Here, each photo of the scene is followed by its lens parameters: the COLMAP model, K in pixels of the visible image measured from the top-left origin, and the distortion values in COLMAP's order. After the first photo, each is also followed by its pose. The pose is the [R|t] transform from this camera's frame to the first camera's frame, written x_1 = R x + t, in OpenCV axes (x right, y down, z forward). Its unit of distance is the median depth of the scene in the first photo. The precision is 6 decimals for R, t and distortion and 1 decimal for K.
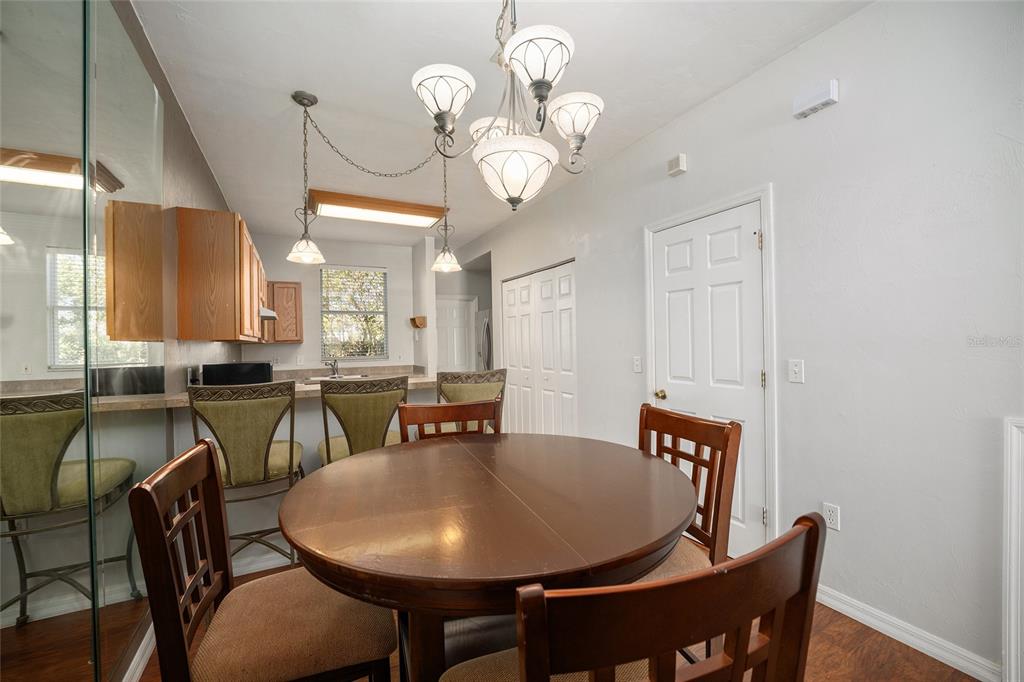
lens RADIAL K [[416.7, 0, 512.0], [0, 416.7, 341.0], [0, 0, 1]] dist [-0.028540, 0.004587]
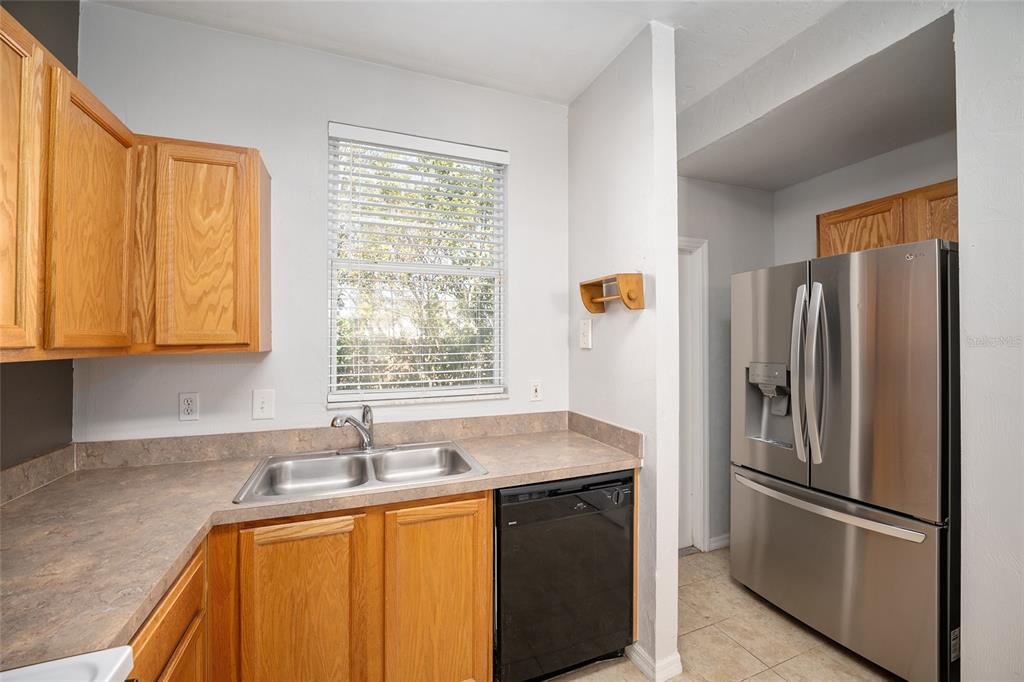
lens RADIAL K [[412.9, 0, 514.4], [0, 412.9, 336.2], [0, 0, 1]] dist [-0.026917, -0.000235]
pose [[0.994699, 0.017834, -0.101270, -0.336749], [-0.018408, 0.999819, -0.004740, -0.010725], [0.101167, 0.006579, 0.994848, 0.834407]]
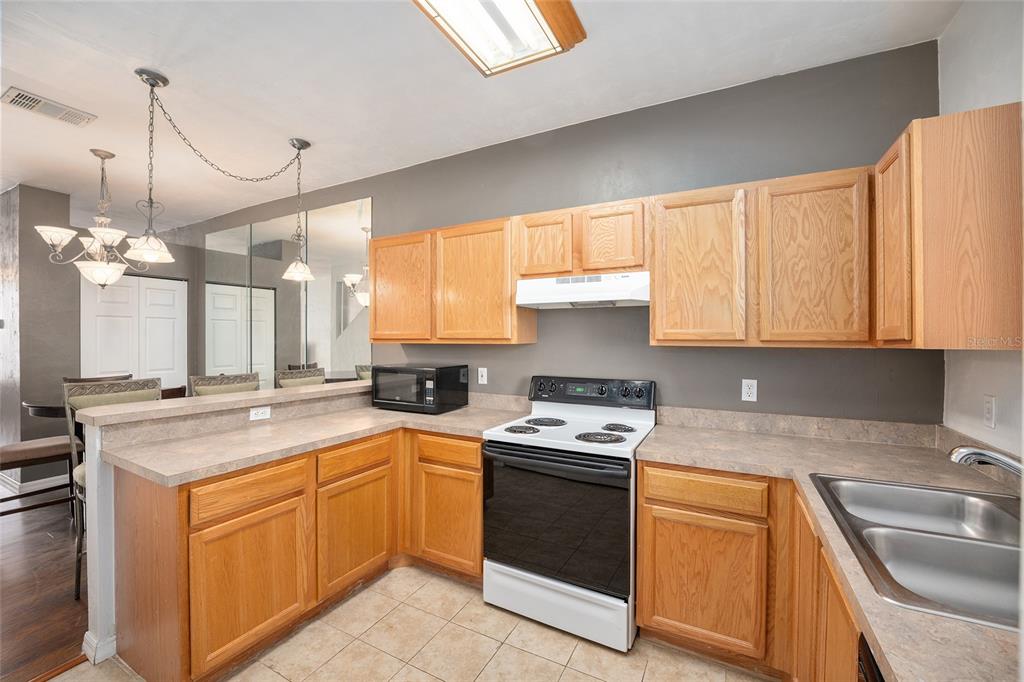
lens RADIAL K [[412.9, 0, 514.4], [0, 412.9, 336.2], [0, 0, 1]] dist [-0.026917, -0.000235]
pose [[-0.822618, 0.016192, -0.568363, -0.174856], [0.017678, 0.999840, 0.002899, -0.010659], [0.568319, -0.007662, -0.822773, 1.218444]]
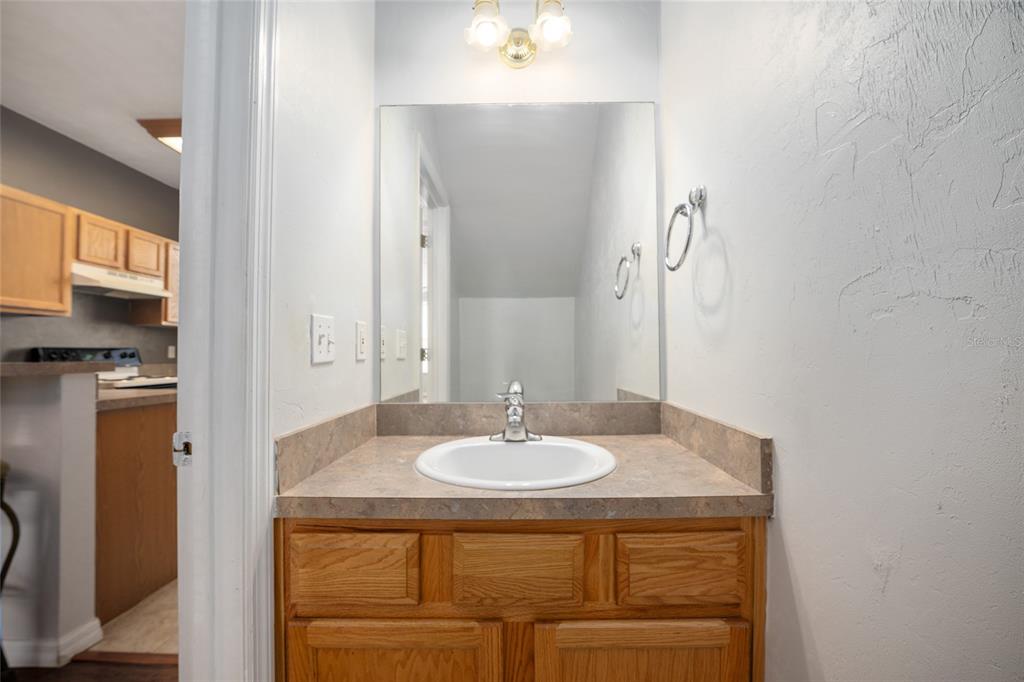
lens RADIAL K [[416.7, 0, 512.0], [0, 416.7, 341.0], [0, 0, 1]] dist [-0.028540, 0.004587]
pose [[0.882528, -0.004664, -0.470237, 0.393316], [0.000015, 0.999951, -0.009890, 0.043368], [0.470260, 0.008721, 0.882485, 0.552876]]
